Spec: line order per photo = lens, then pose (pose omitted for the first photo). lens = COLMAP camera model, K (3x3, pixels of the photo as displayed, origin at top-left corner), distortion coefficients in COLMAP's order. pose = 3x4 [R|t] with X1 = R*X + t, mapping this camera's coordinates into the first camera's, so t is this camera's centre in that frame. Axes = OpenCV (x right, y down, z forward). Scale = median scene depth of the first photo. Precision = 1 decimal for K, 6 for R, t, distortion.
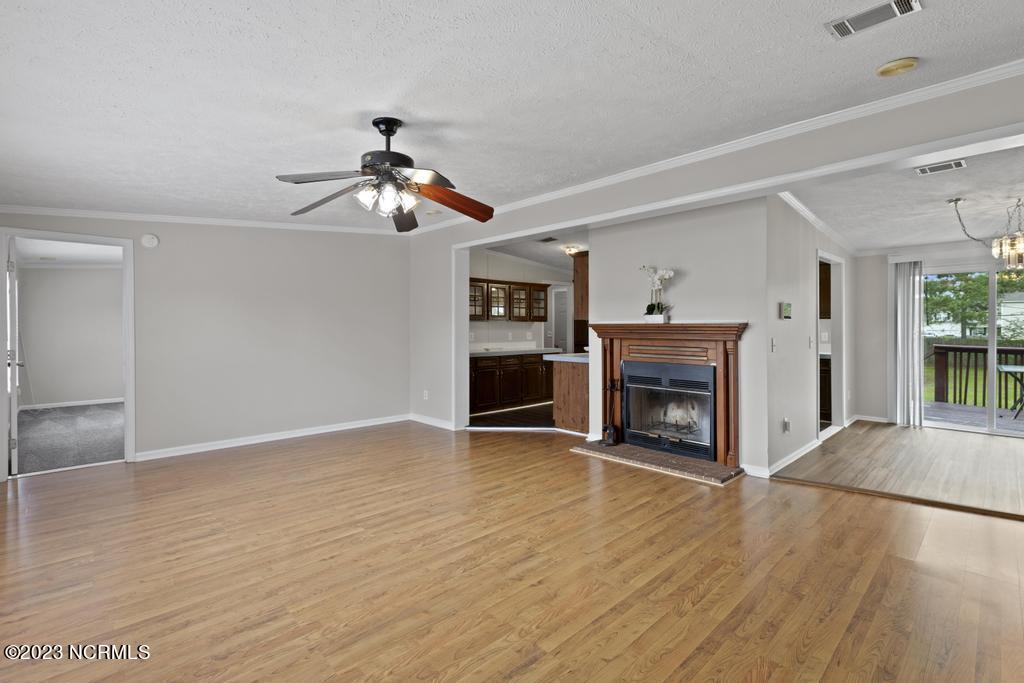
lens RADIAL K [[464.9, 0, 513.7], [0, 464.9, 328.2], [0, 0, 1]] dist [-0.001497, -0.000103]
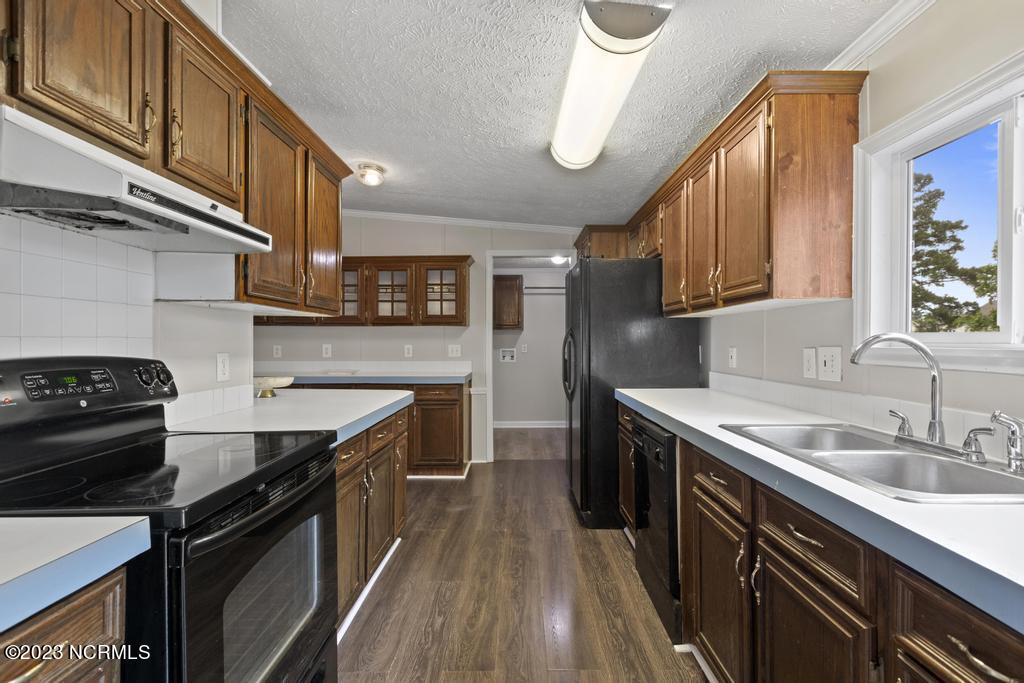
lens RADIAL K [[475.6, 0, 512.0], [0, 475.6, 341.5], [0, 0, 1]] dist [0.000128, 0.000012]
pose [[0.720717, 0.001948, -0.693227, 0.936394], [0.001403, 0.999990, 0.004269, 0.005391], [0.693228, -0.004049, 0.720707, 1.216993]]
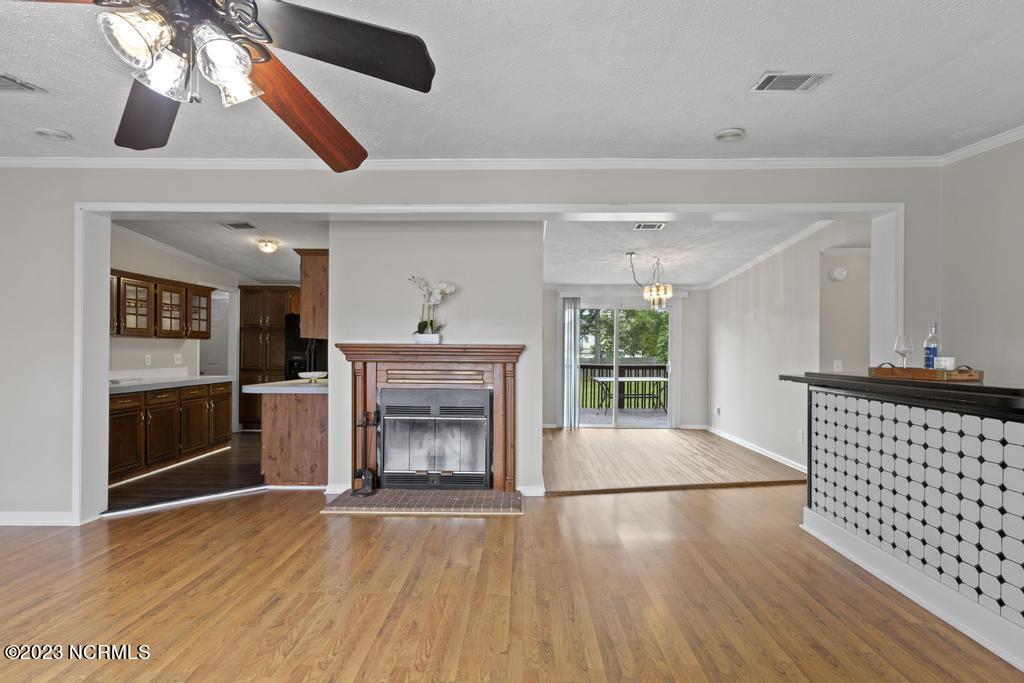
lens RADIAL K [[476.7, 0, 513.9], [0, 476.7, 346.4], [0, 0, 1]] dist [0.000174, 0.000386]
pose [[0.703499, 0.010191, 0.710623, -0.231065], [-0.005970, 0.999947, -0.008429, 0.001140], [-0.710671, 0.001687, 0.703522, 0.275810]]
